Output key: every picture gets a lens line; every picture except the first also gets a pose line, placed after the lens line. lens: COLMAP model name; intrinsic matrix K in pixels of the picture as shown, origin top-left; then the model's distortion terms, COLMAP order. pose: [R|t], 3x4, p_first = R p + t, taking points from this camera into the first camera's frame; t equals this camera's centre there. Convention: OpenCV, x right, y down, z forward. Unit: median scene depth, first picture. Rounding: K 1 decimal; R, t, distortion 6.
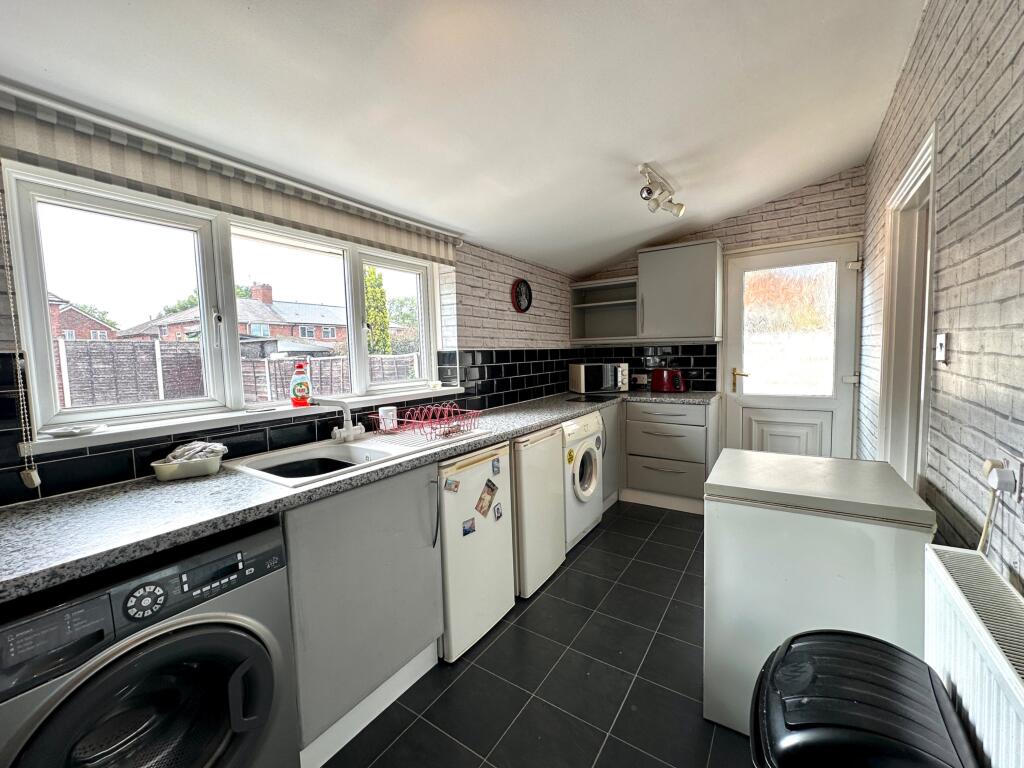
lens RADIAL K [[414.2, 0, 511.5], [0, 414.2, 380.0], [0, 0, 1]] dist [-0.001187, 0.000051]
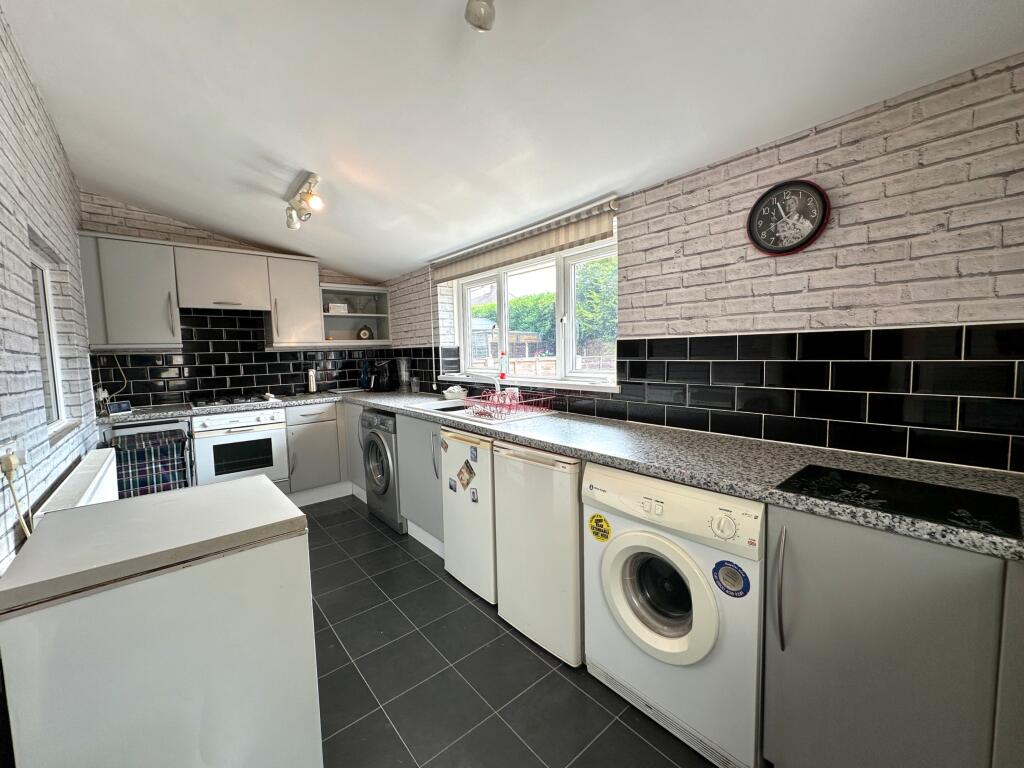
lens RADIAL K [[414.2, 0, 529.5], [0, 414.2, 385.6], [0, 0, 1]] dist [-0.001187, 0.000051]
pose [[-0.257446, 0.118108, -0.959047, 0.964146], [-0.030285, 0.991028, 0.130176, -0.115209], [0.965818, 0.062558, -0.251559, 1.435231]]
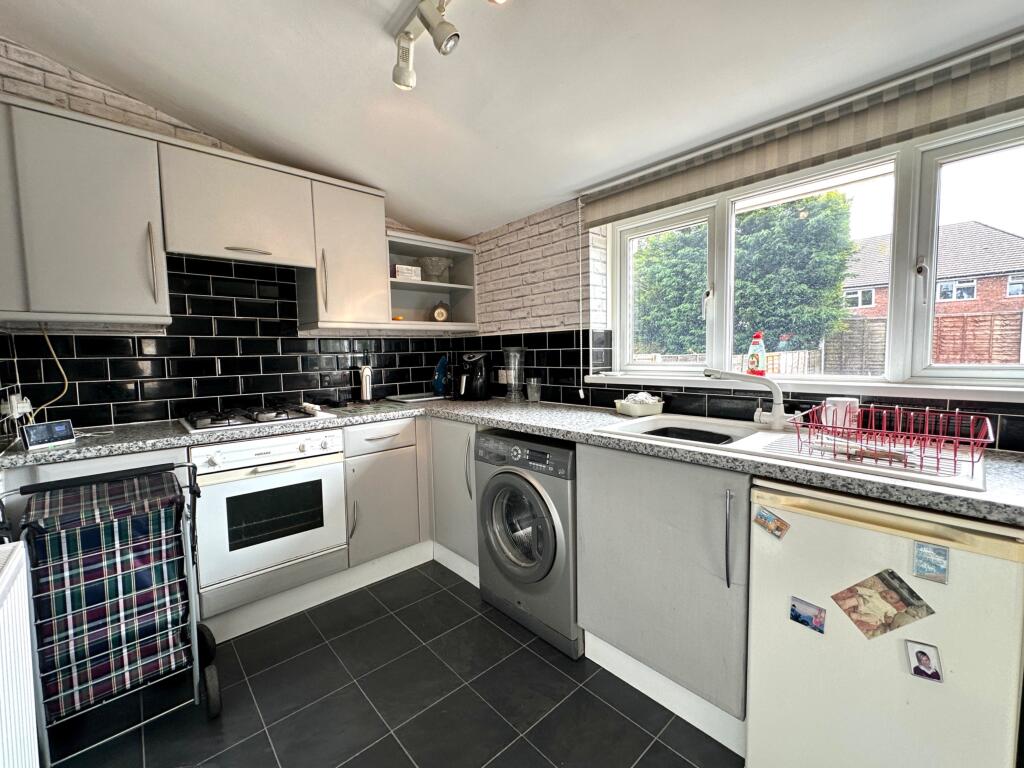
lens RADIAL K [[414.2, 0, 514.5], [0, 414.2, 387.3], [0, 0, 1]] dist [-0.001187, 0.000051]
pose [[-0.226779, 0.110739, -0.967630, 0.479111], [-0.037277, 0.991800, 0.122242, -0.012237], [0.973233, 0.063793, -0.220791, 0.667910]]
